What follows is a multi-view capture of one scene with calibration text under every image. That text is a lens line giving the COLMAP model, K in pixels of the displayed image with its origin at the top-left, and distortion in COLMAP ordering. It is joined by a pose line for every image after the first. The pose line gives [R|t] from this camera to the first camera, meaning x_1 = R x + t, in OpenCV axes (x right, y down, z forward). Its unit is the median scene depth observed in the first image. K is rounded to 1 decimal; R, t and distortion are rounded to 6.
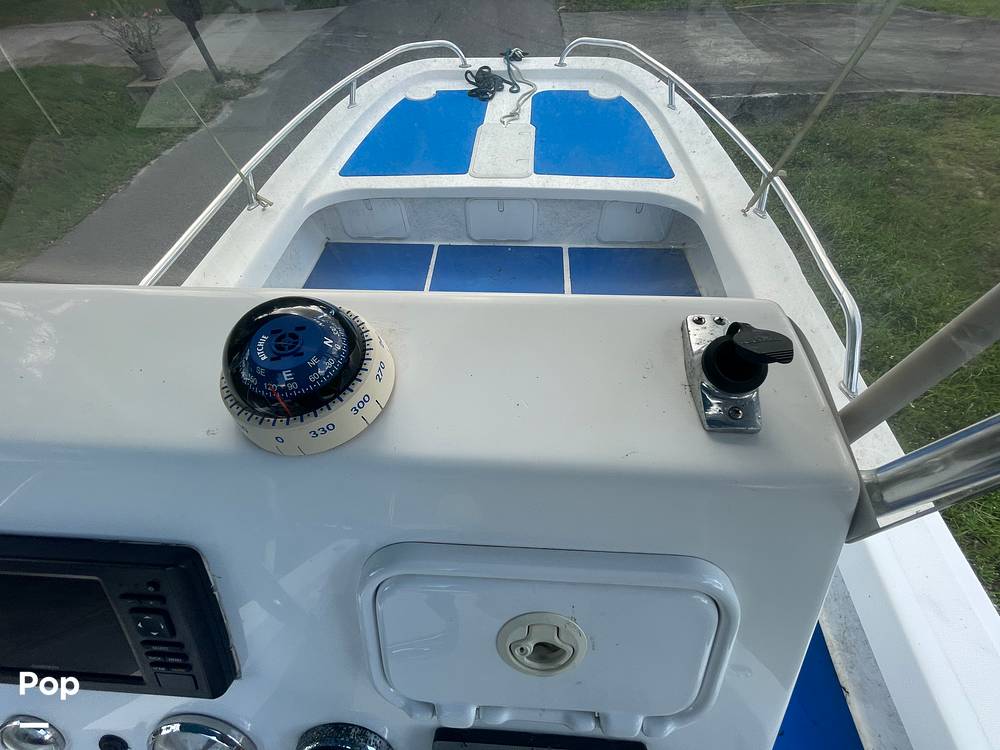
lens RADIAL K [[402.5, 0, 504.9], [0, 402.5, 373.3], [0, 0, 1]] dist [0.000333, -0.000466]
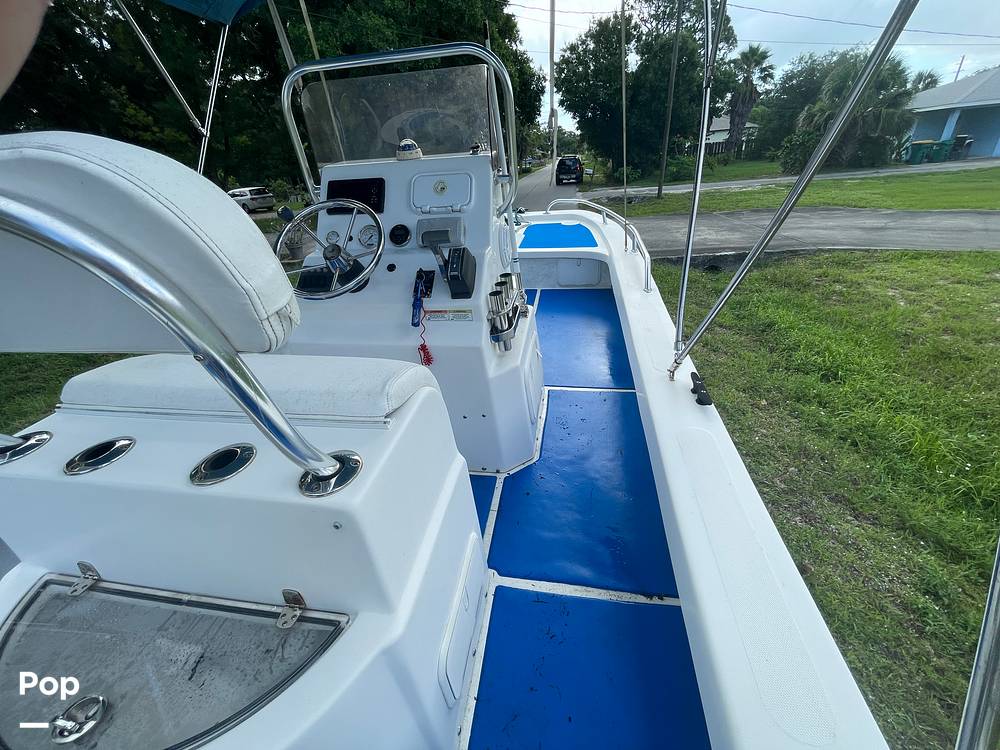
lens RADIAL K [[402.5, 0, 504.9], [0, 402.5, 373.3], [0, 0, 1]] dist [0.000333, -0.000466]
pose [[0.993011, 0.012939, -0.117310, 0.176682], [-0.058878, 0.915760, -0.397389, 0.557665], [0.102286, 0.401518, 0.910121, -0.309797]]
